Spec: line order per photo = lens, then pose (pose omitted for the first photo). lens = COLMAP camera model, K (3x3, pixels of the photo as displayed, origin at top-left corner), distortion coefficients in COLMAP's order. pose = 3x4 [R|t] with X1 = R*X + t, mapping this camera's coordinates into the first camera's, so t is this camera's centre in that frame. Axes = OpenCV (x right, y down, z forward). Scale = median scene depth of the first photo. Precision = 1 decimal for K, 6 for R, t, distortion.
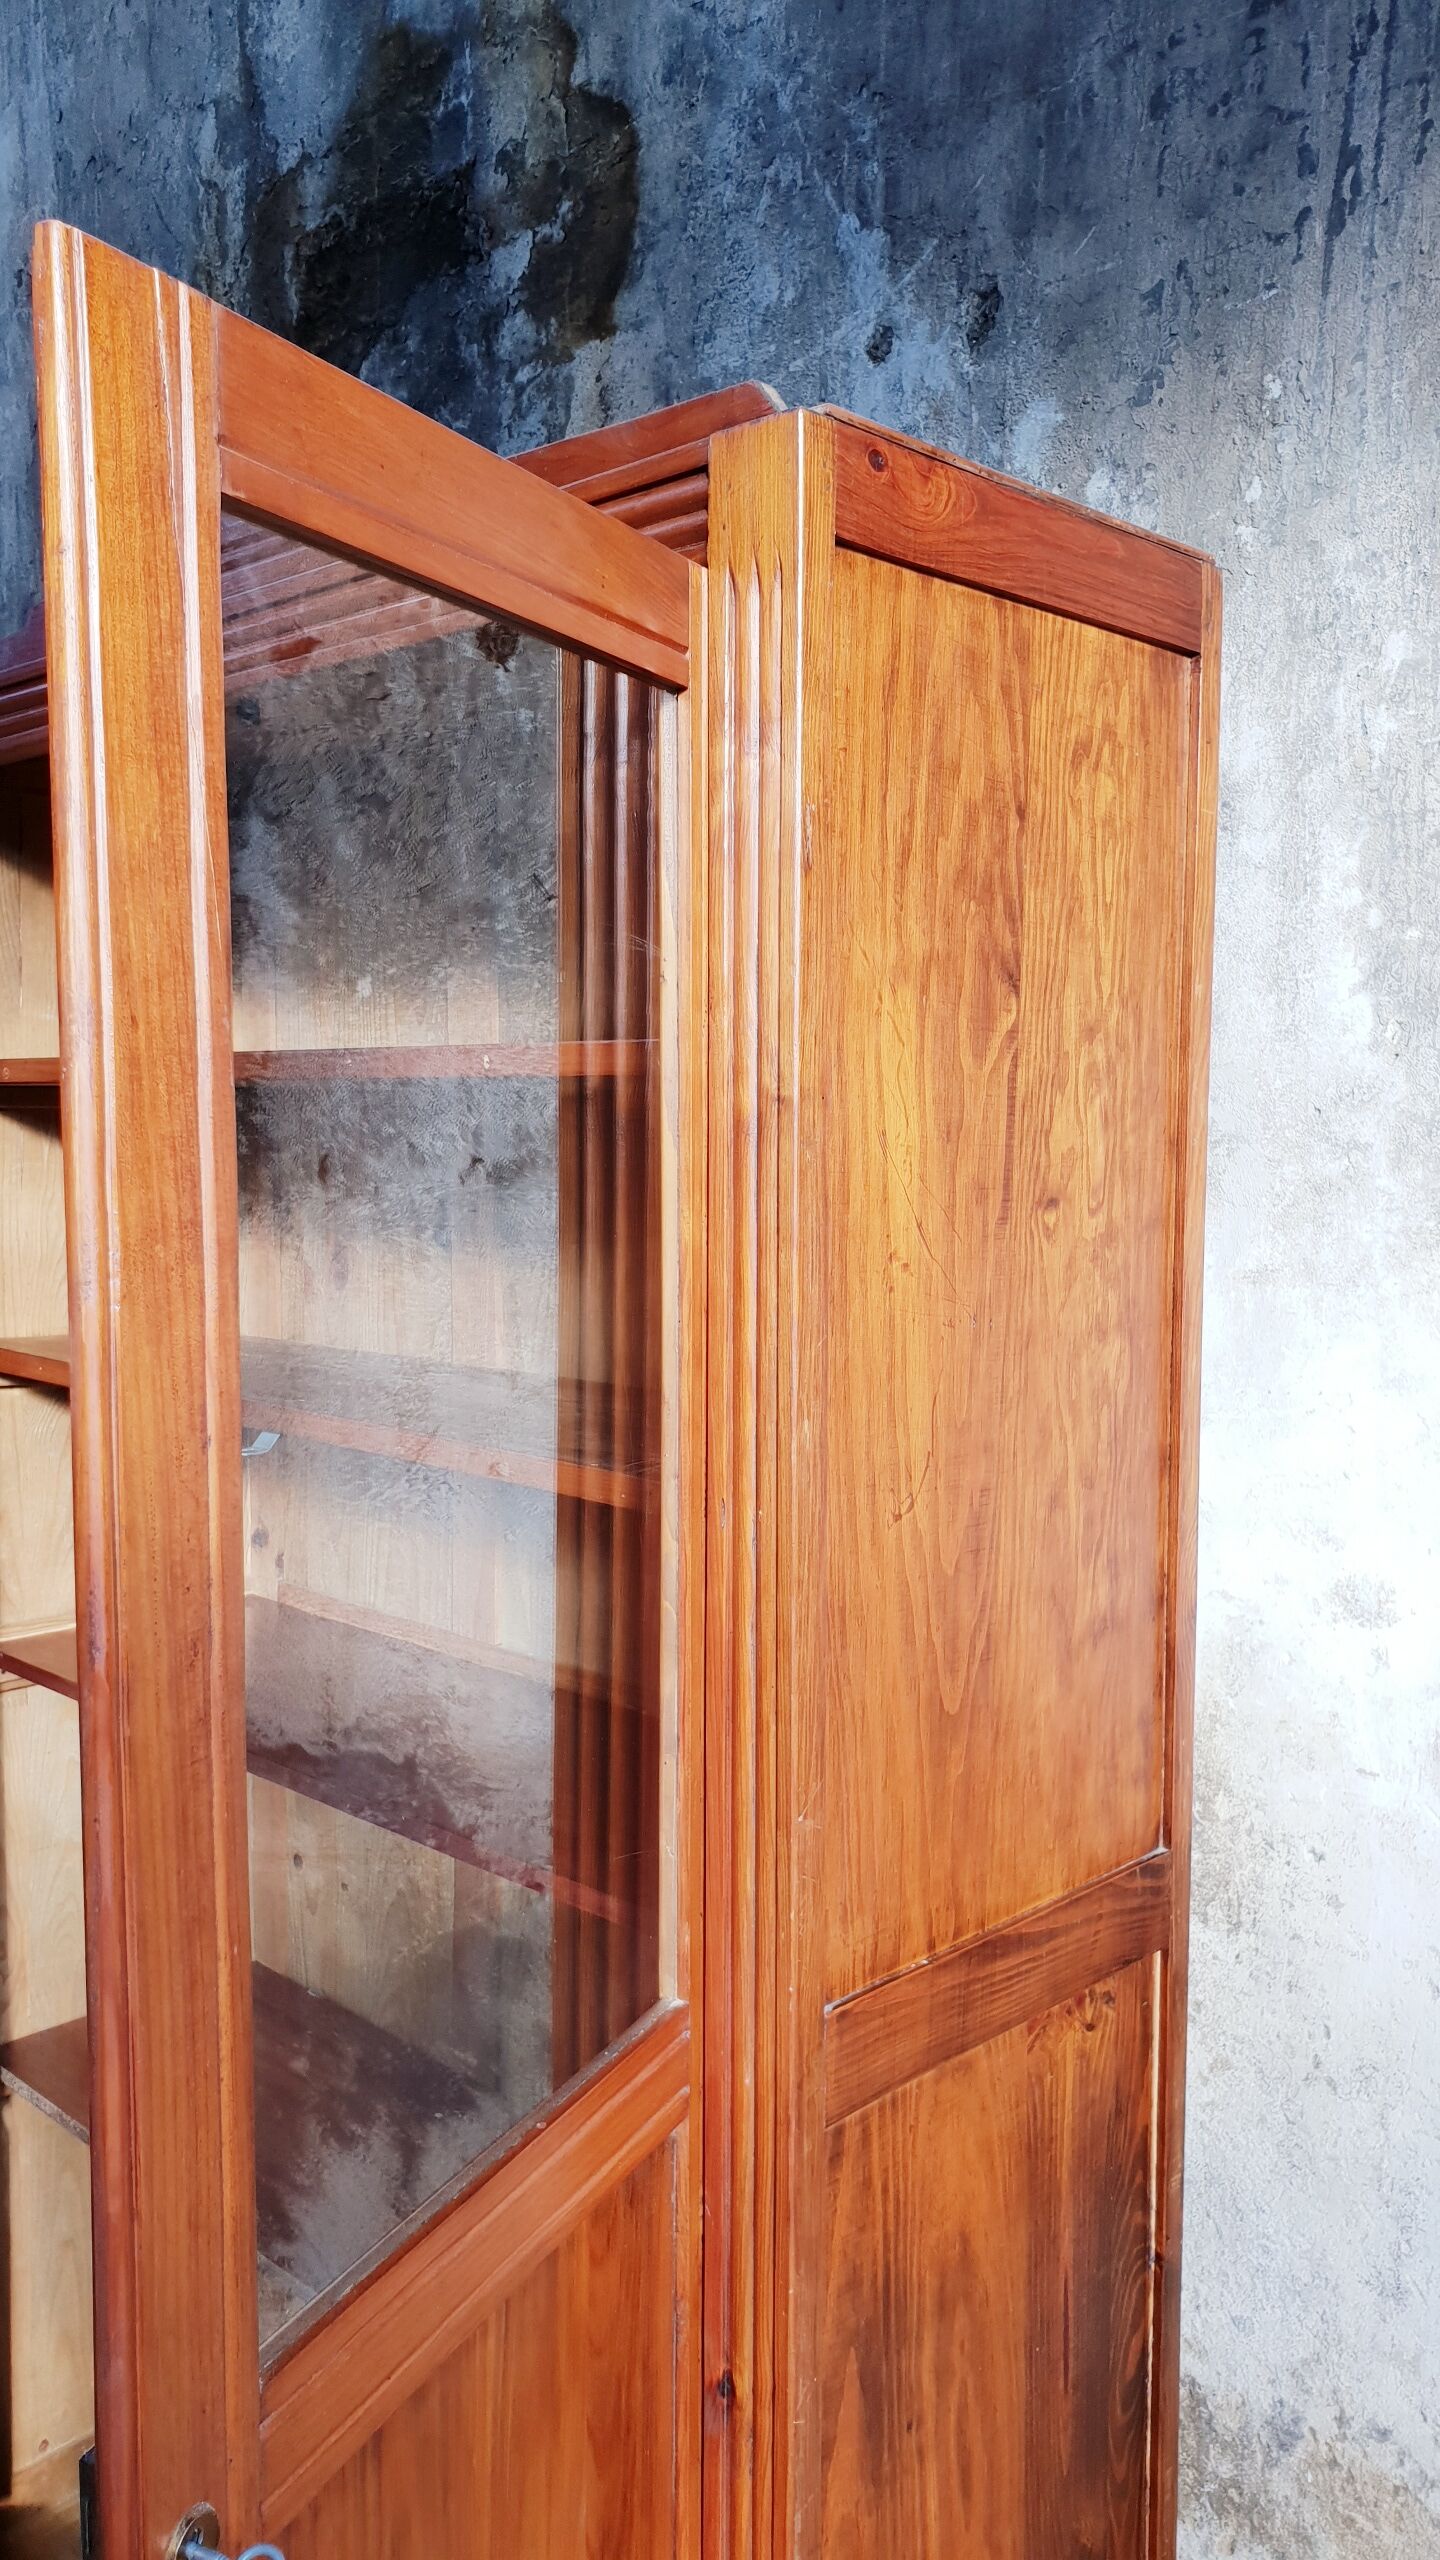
lens RADIAL K [[2013.1, 0, 753.5], [0, 2013.1, 1283.9], [0, 0, 1]] dist [-0.038277, 0.077172]
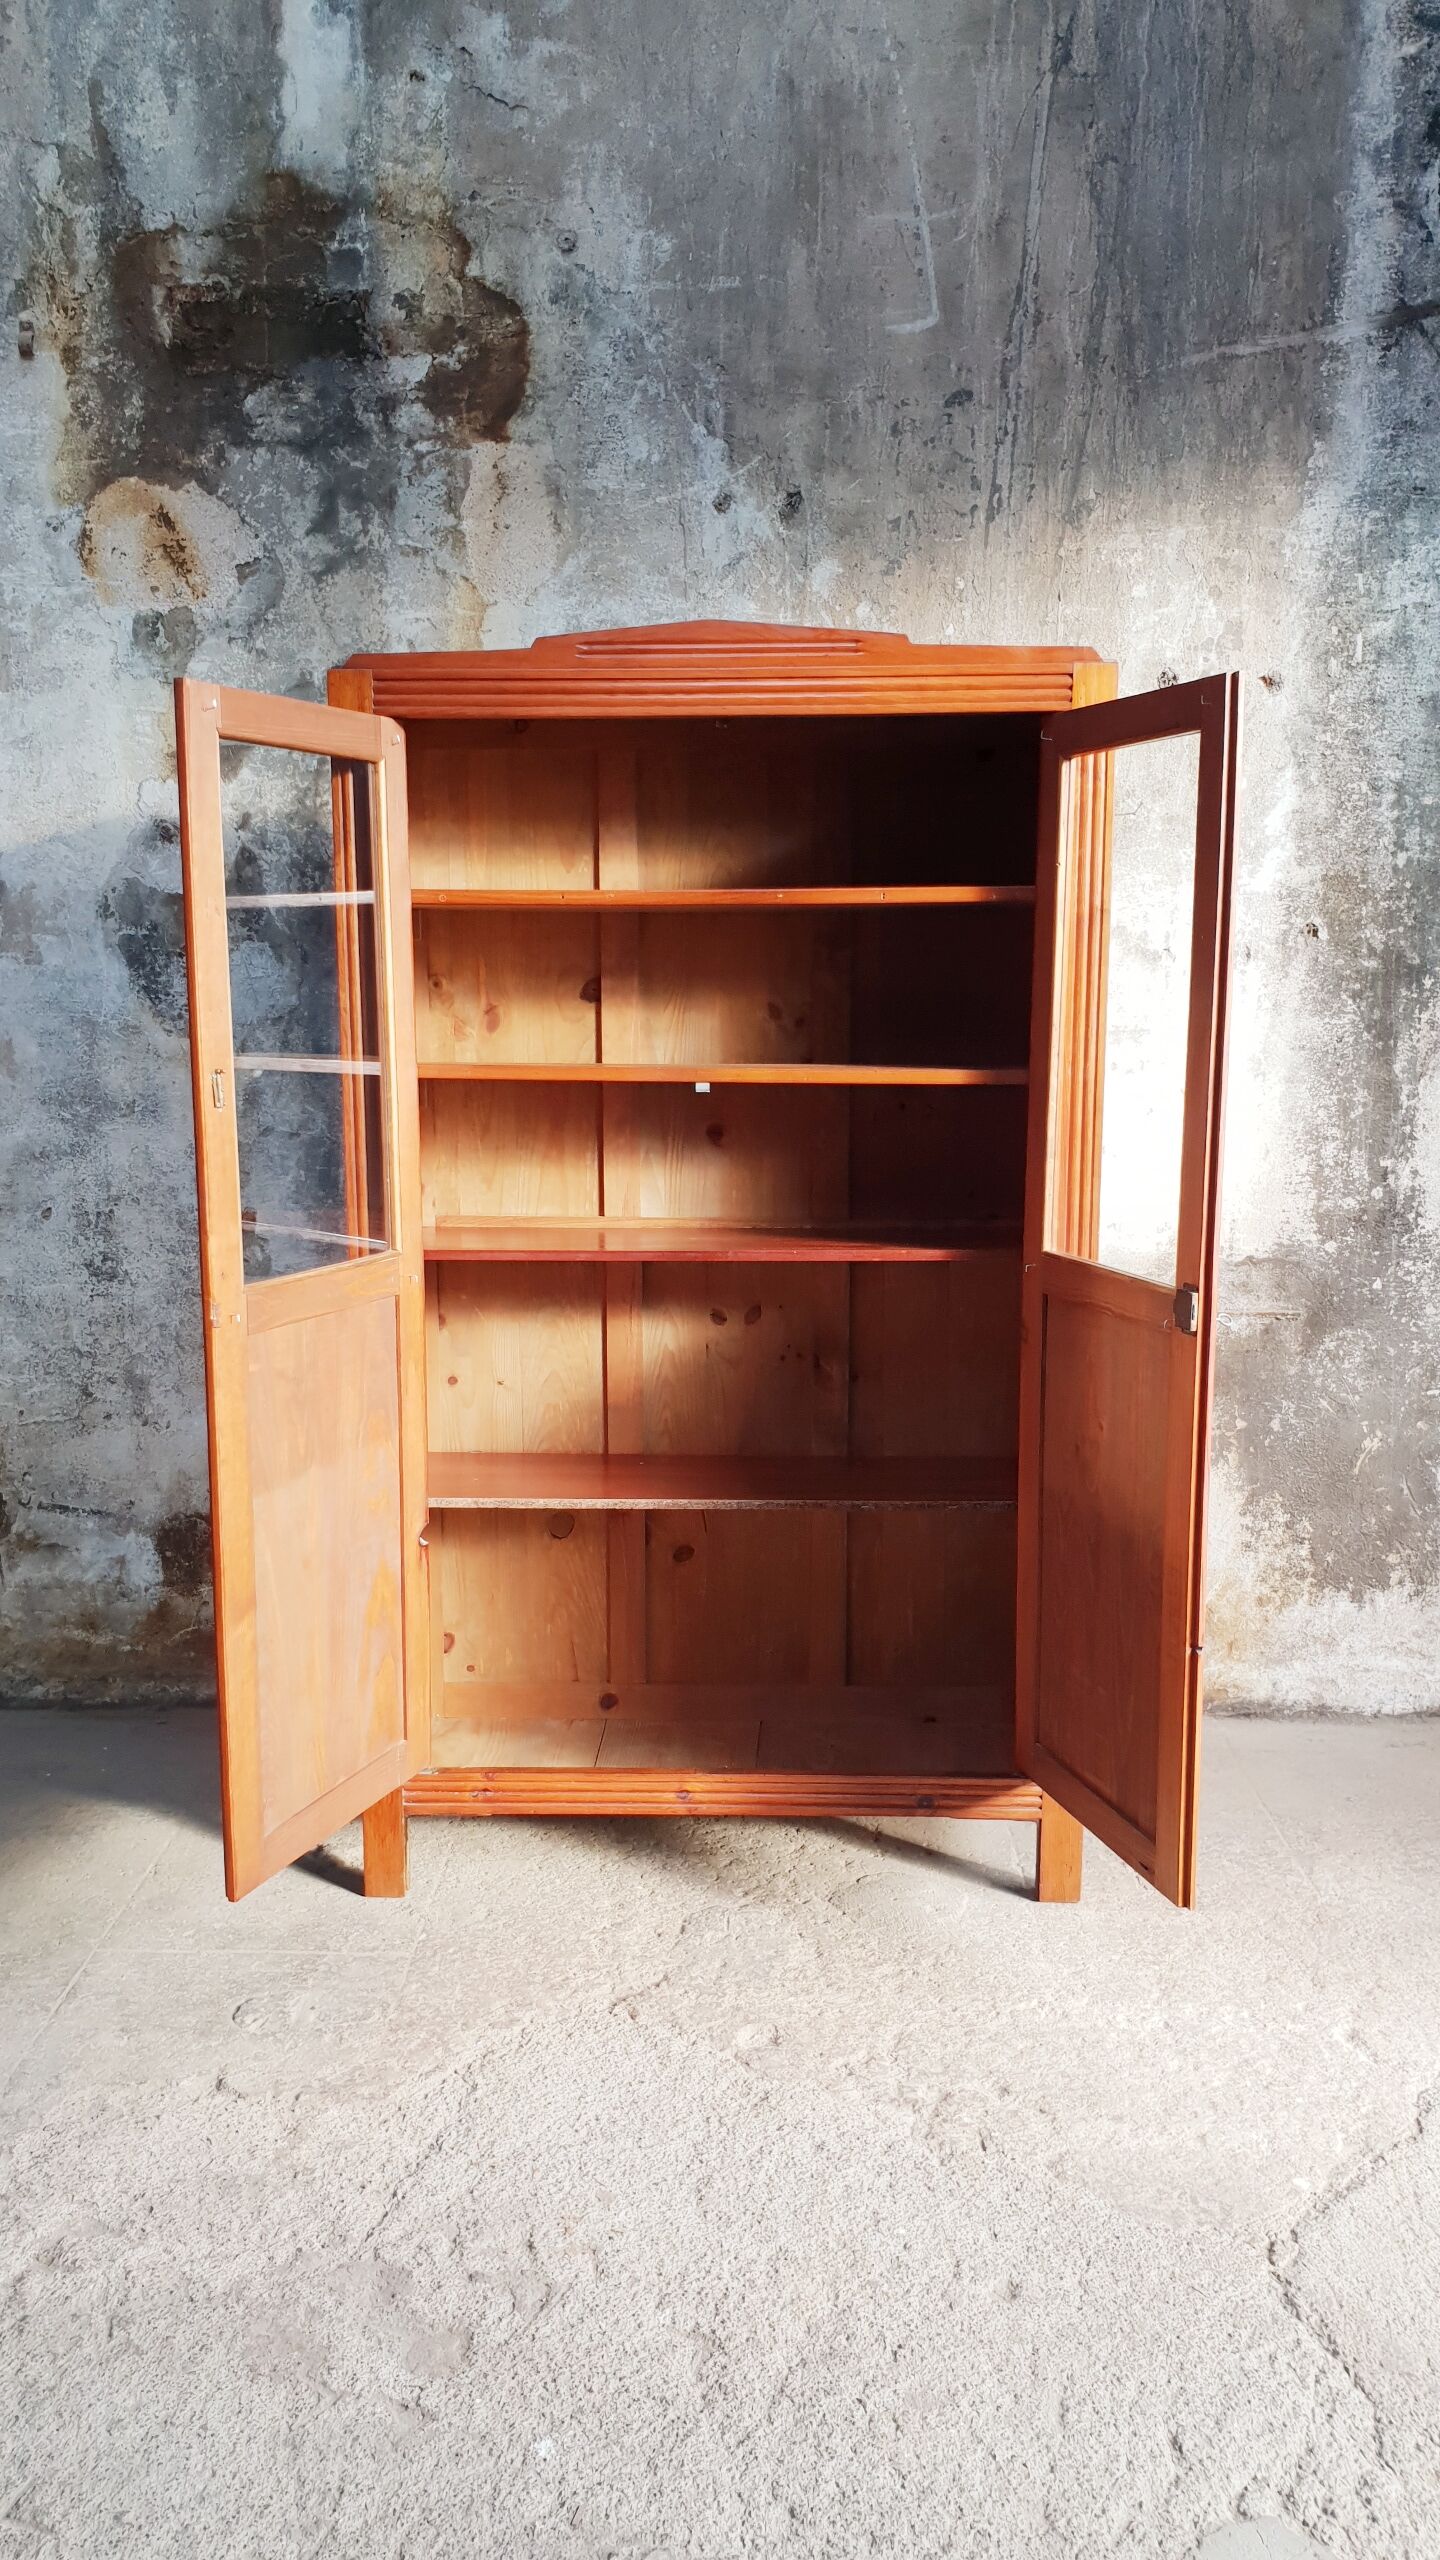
lens RADIAL K [[2000.6, 0, 728.4], [0, 2000.6, 1291.3], [0, 0, 1]] dist [-0.042241, 0.079752]
pose [[0.742865, -0.118271, 0.658911, -1.483074], [0.062938, 0.992249, 0.107145, 0.066825], [-0.666476, -0.038124, 0.744551, -0.479020]]
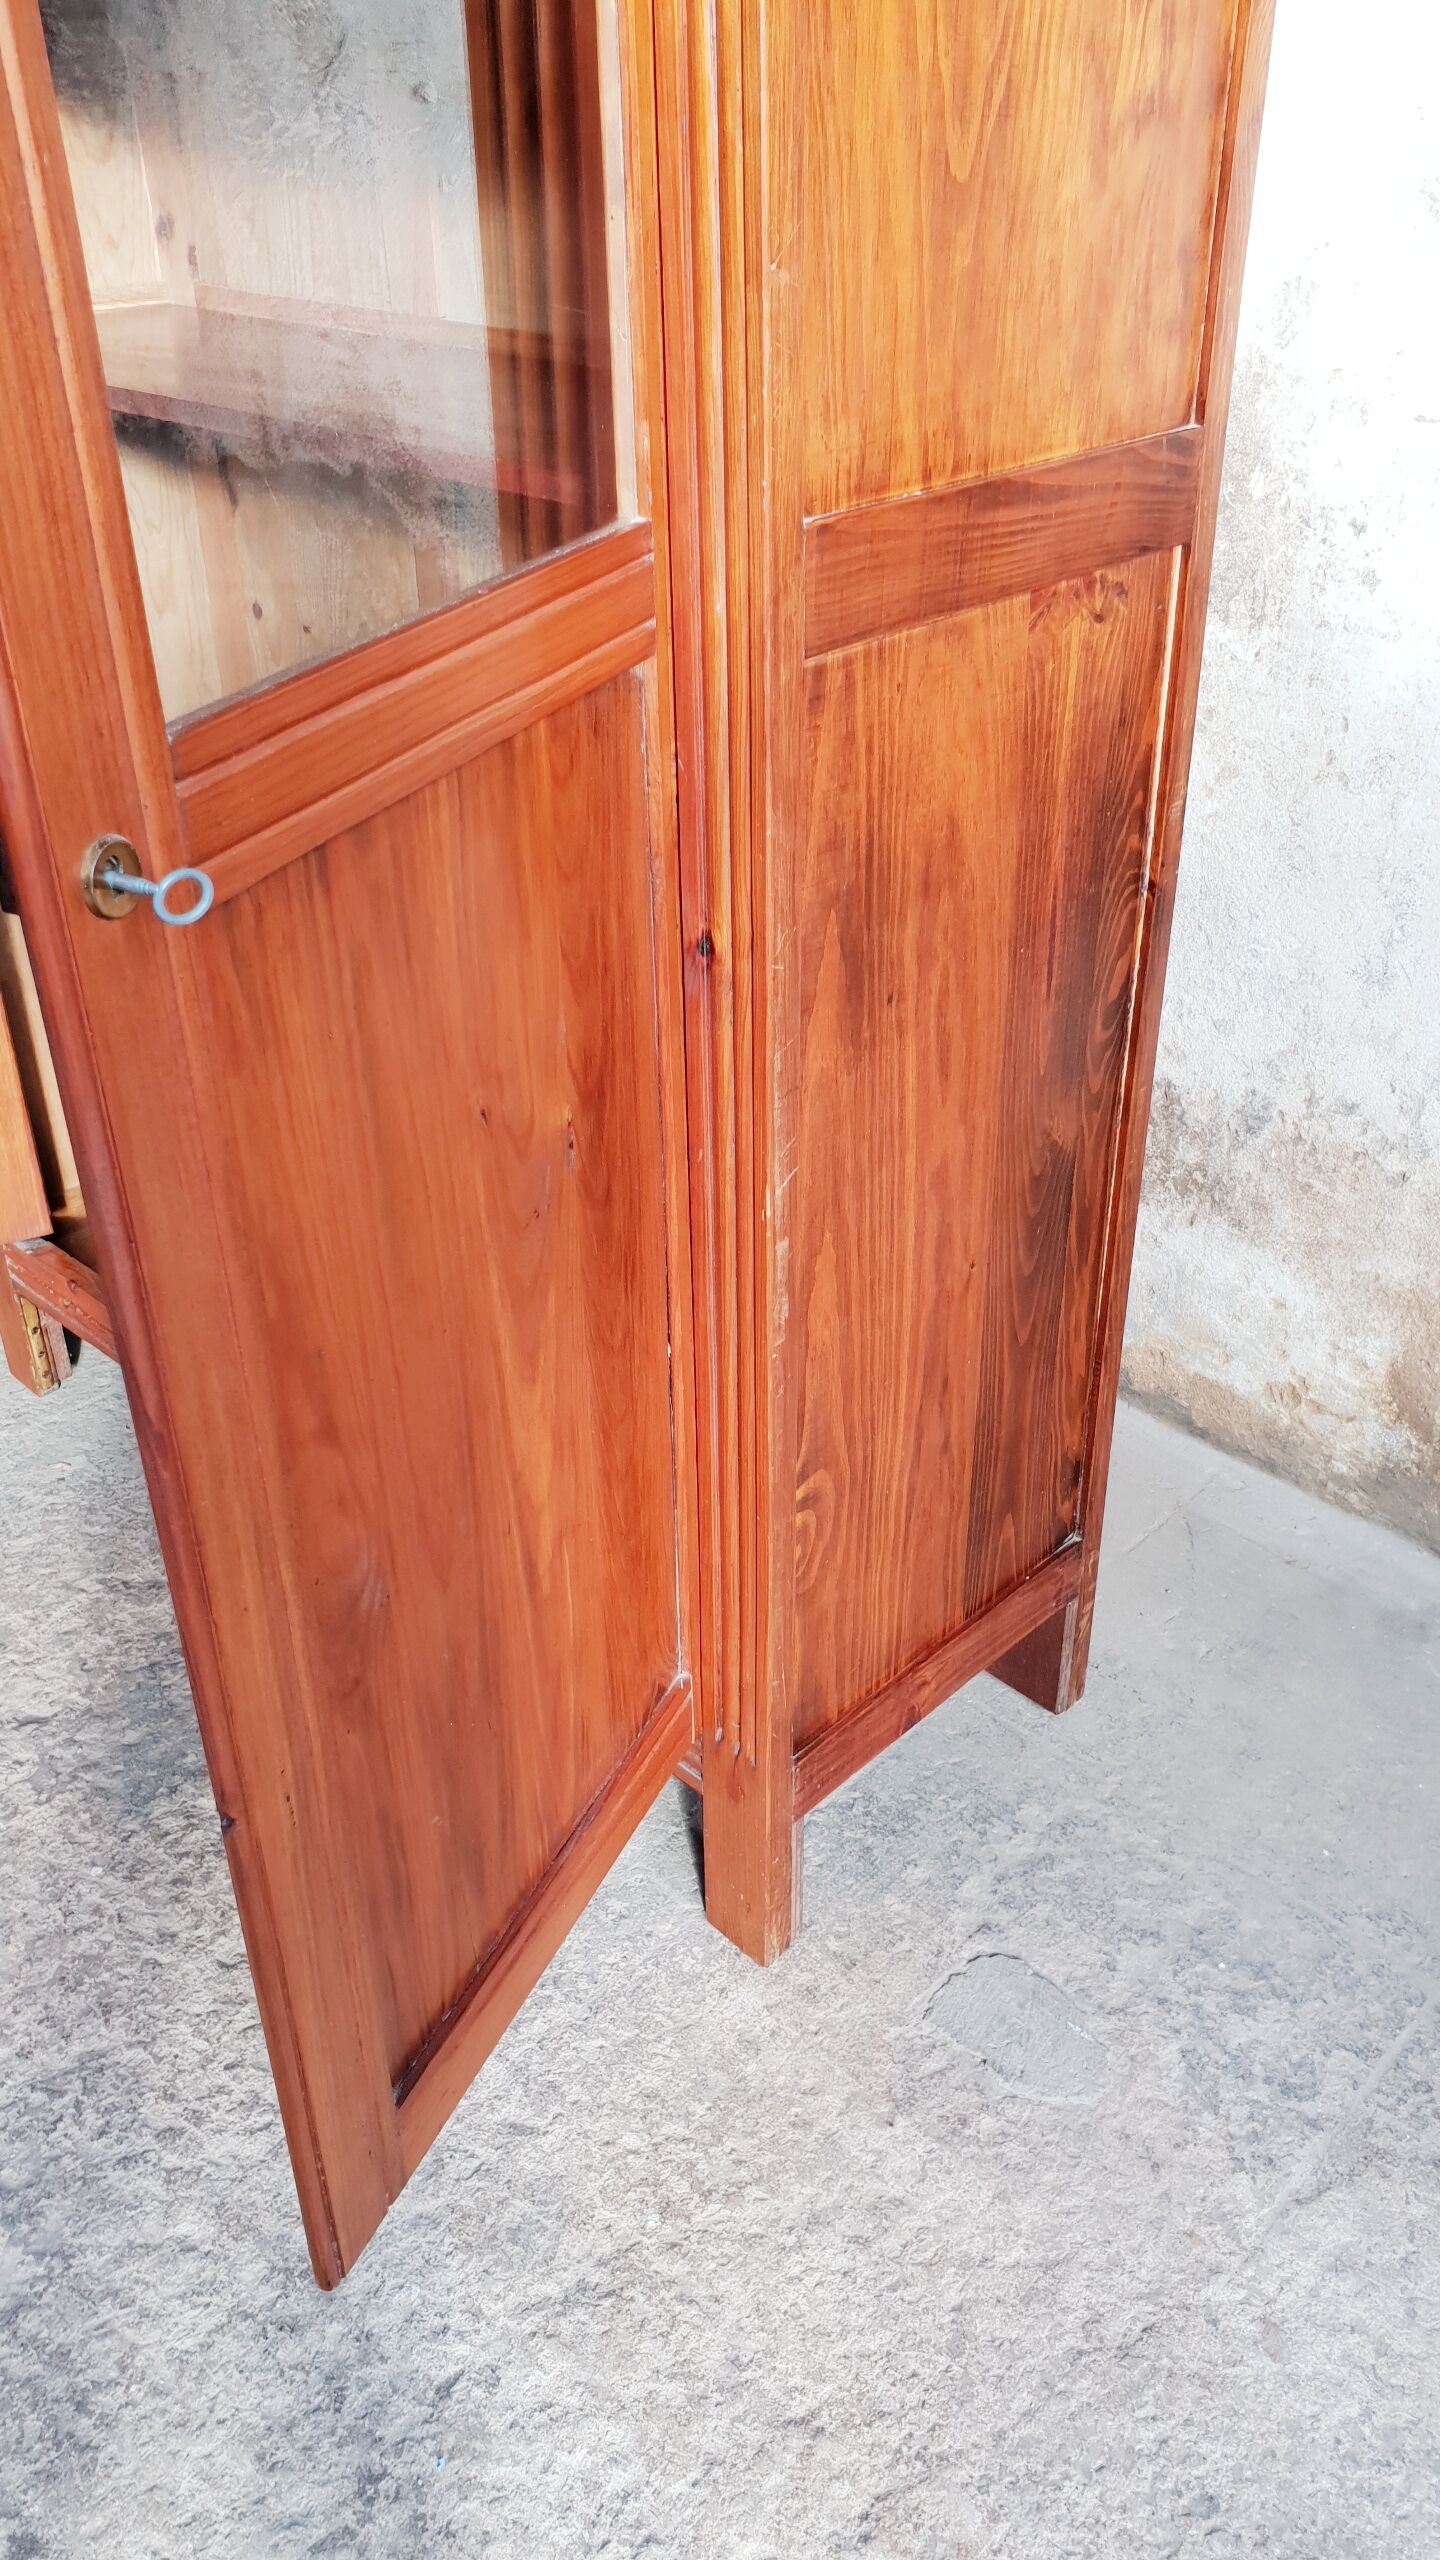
lens RADIAL K [[1962.5, 0, 720.0], [0, 1962.5, 1280.0], [0, 0, 1]] dist [0.043929, -0.000008]
pose [[0.999620, -0.013179, -0.024192, 0.010155], [0.022812, 0.888300, 0.458697, 0.170916], [0.015445, -0.459075, 0.888263, 0.044715]]
